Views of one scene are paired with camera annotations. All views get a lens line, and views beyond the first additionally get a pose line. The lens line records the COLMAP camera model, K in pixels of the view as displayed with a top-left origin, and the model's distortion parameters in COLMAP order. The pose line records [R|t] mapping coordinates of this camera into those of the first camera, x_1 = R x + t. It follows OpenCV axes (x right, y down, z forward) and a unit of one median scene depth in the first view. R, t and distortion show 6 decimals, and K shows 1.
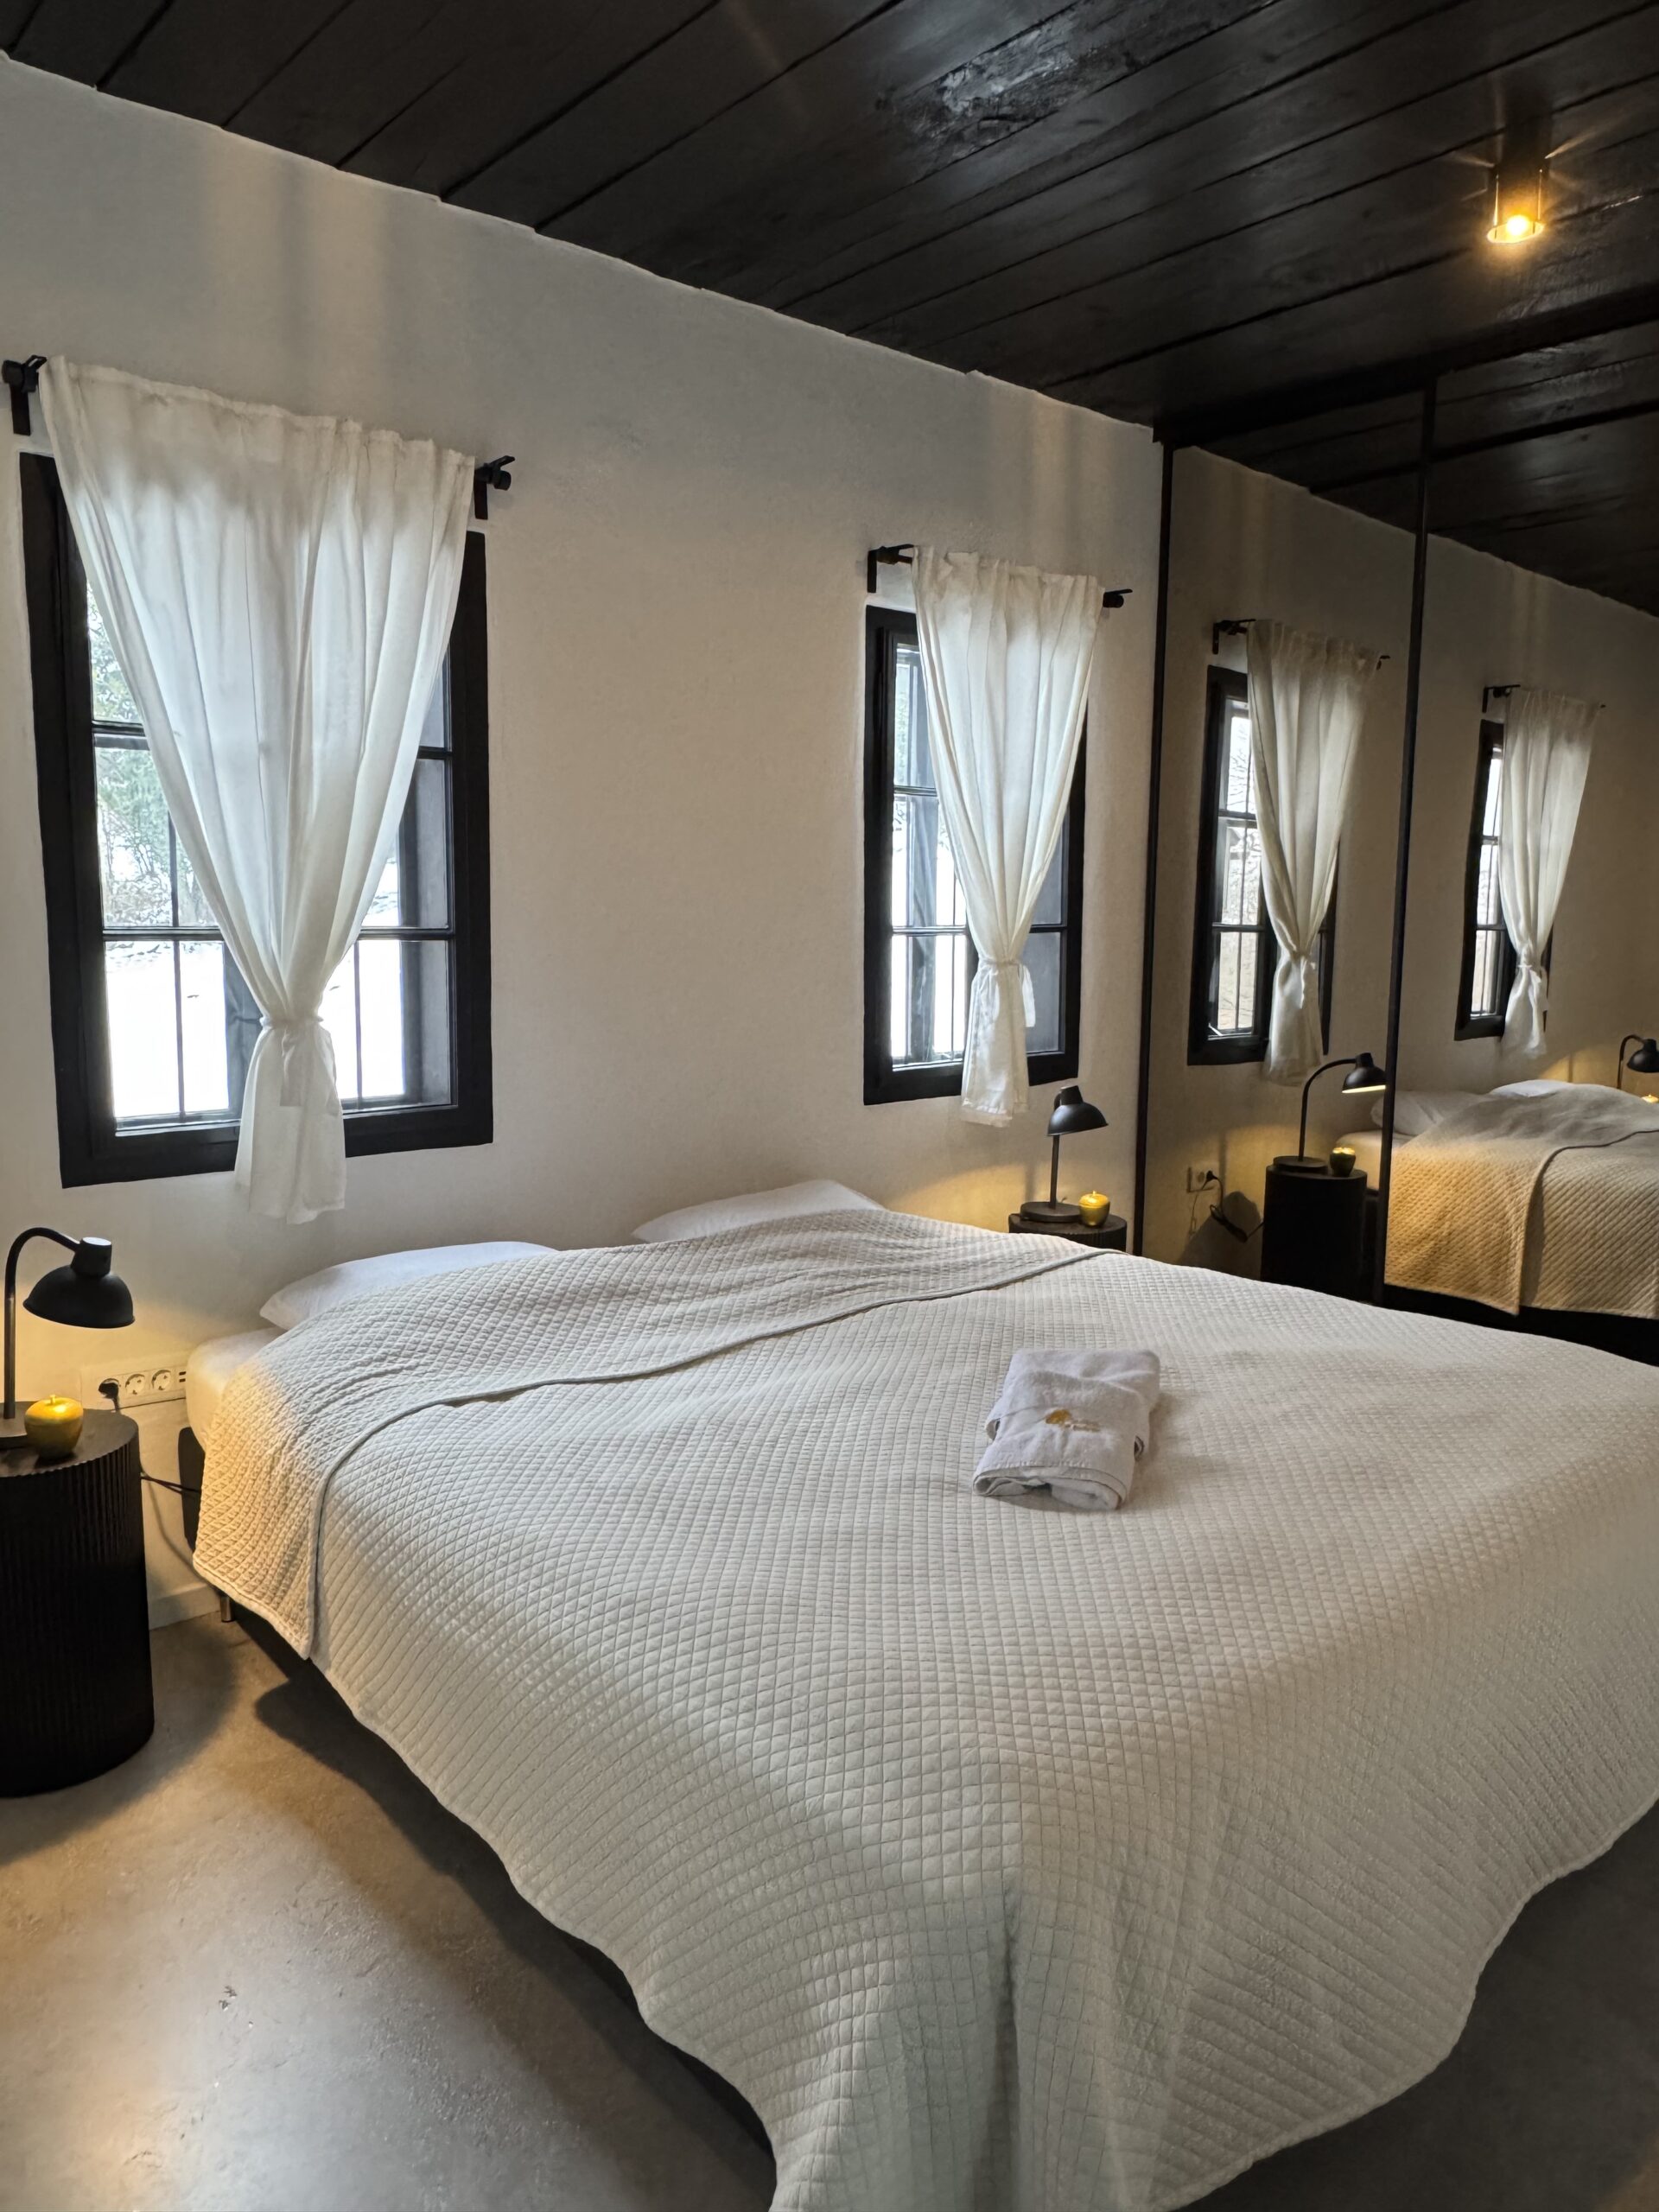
lens RADIAL K [[1548.9, 0, 830.8], [0, 1548.9, 1106.4], [0, 0, 1]] dist [0.002478, -0.026566]
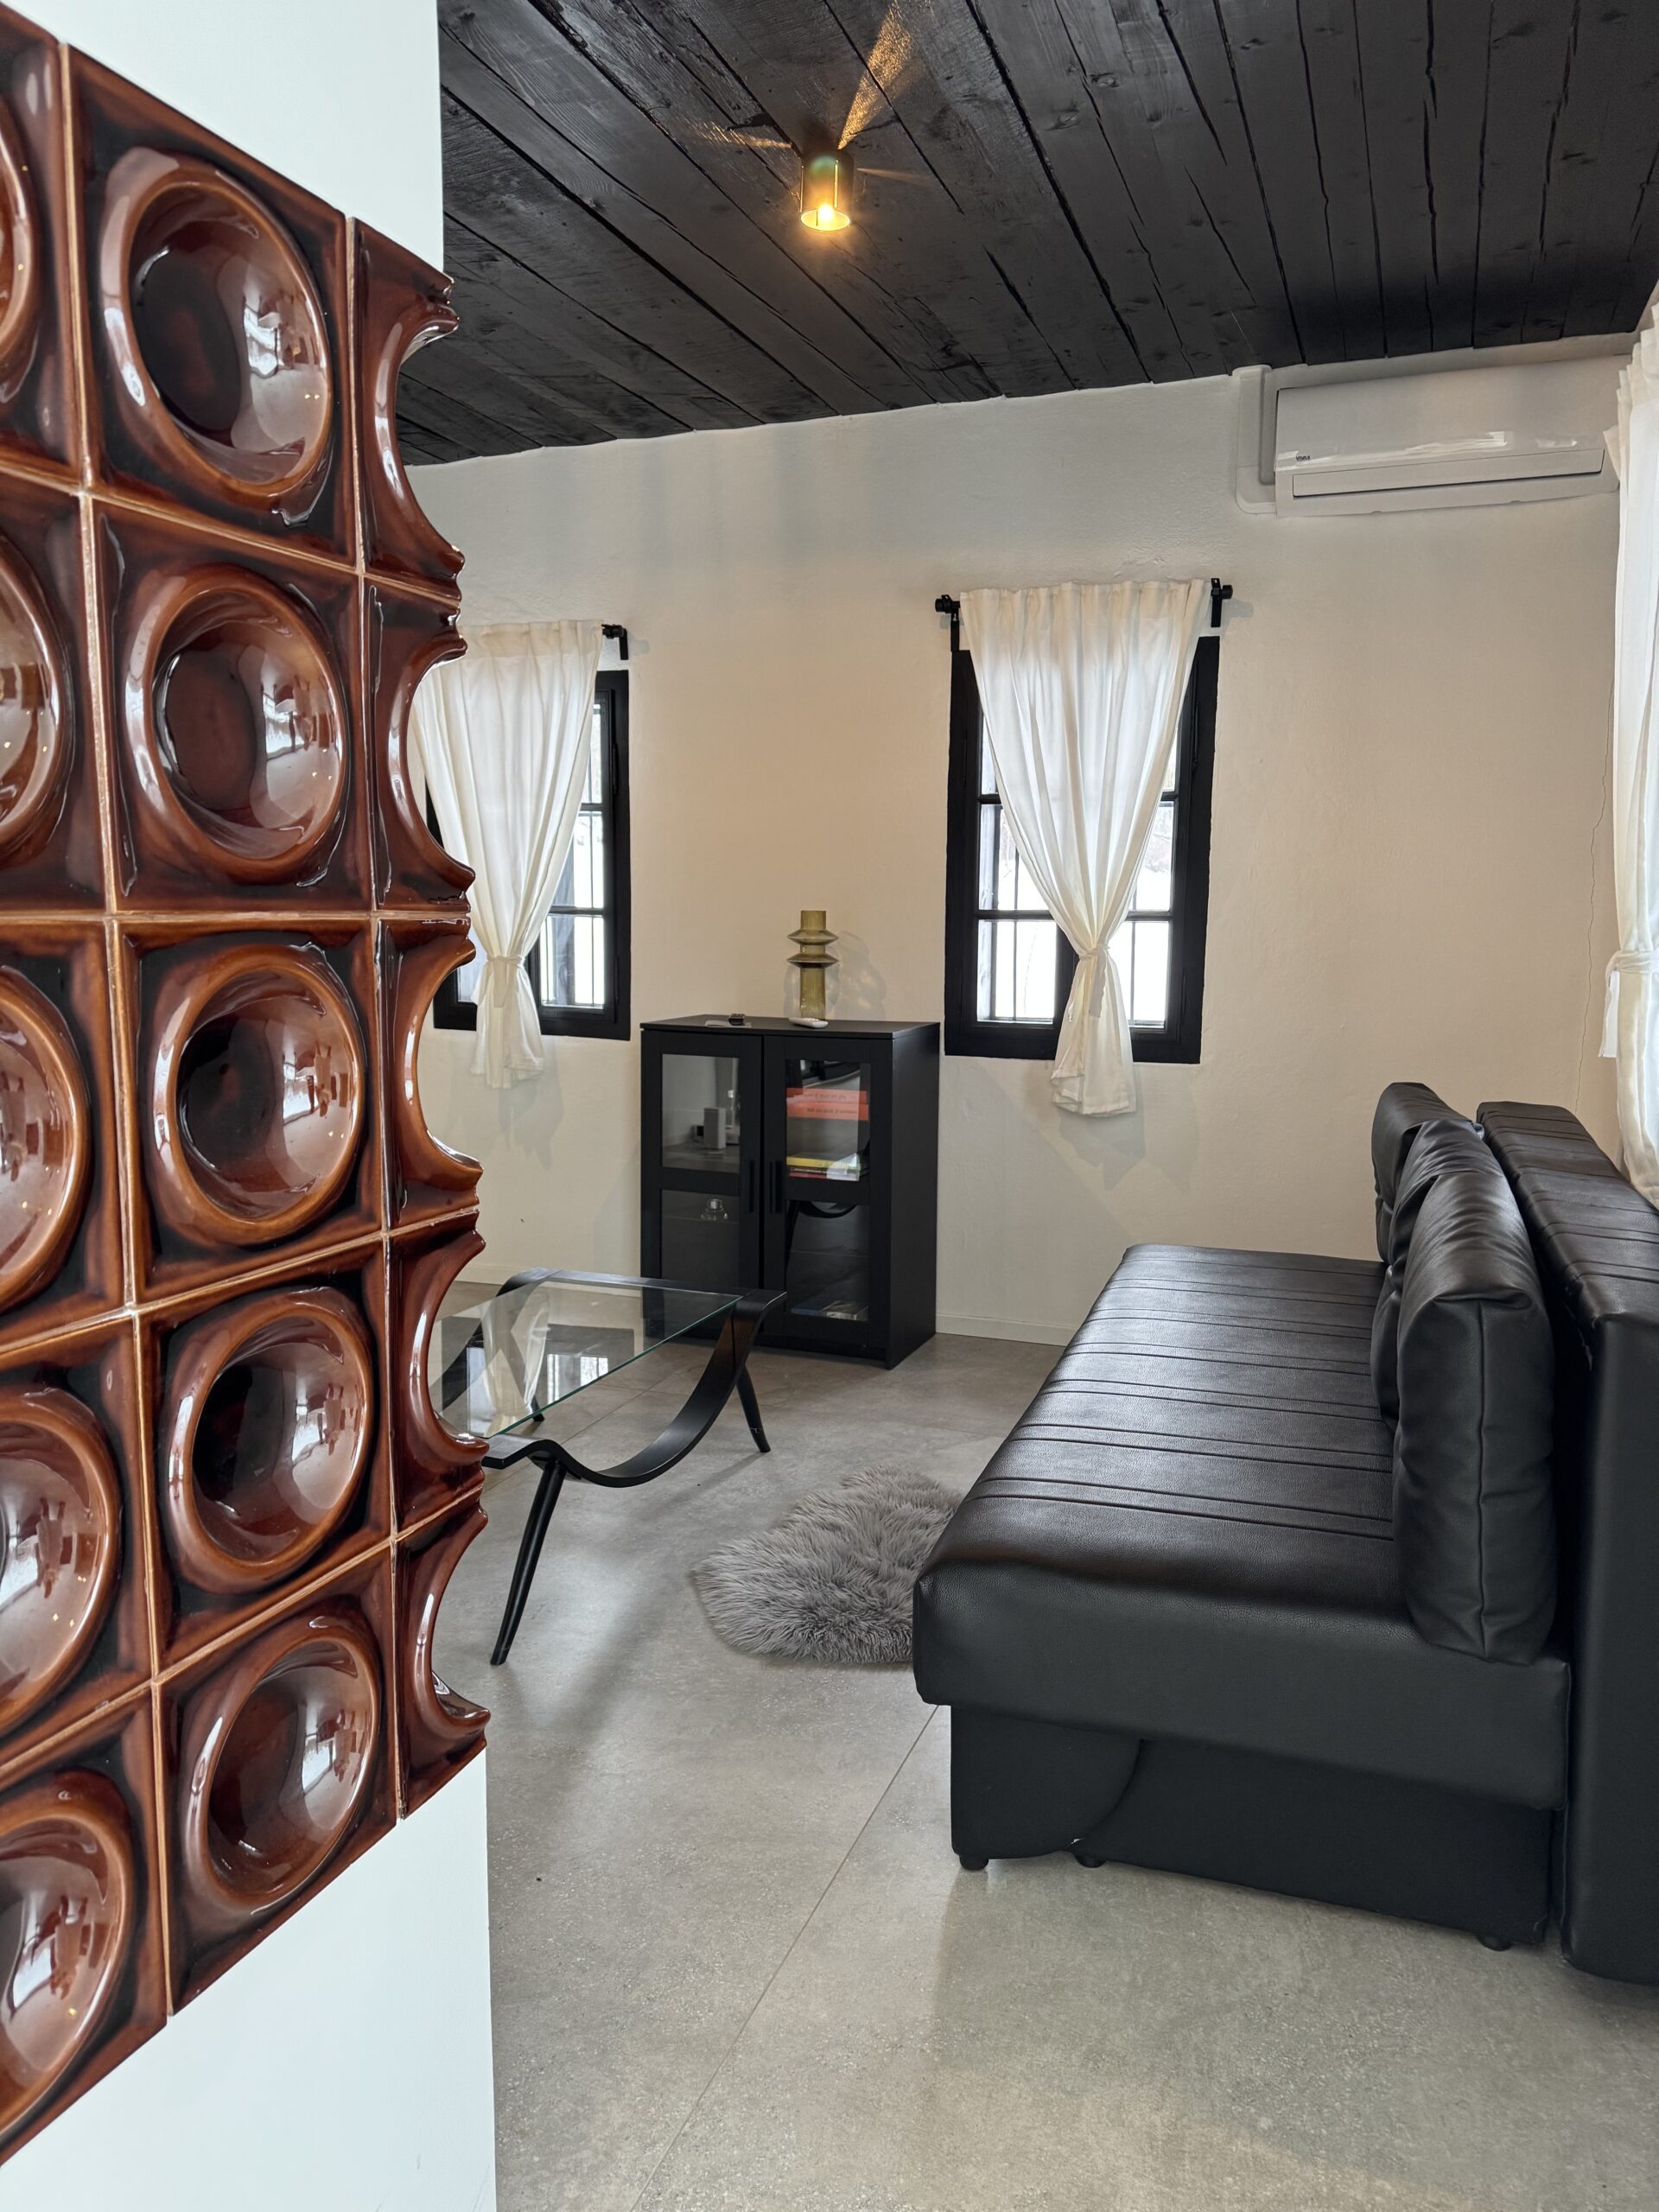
lens RADIAL K [[1548.9, 0, 837.0], [0, 1548.9, 1106.0], [0, 0, 1]] dist [0.002478, -0.026566]
pose [[0.450806, 0.115824, -0.885076, 0.947818], [-0.103375, 0.991648, 0.077117, -0.010177], [0.886616, 0.056730, 0.459014, 0.045889]]
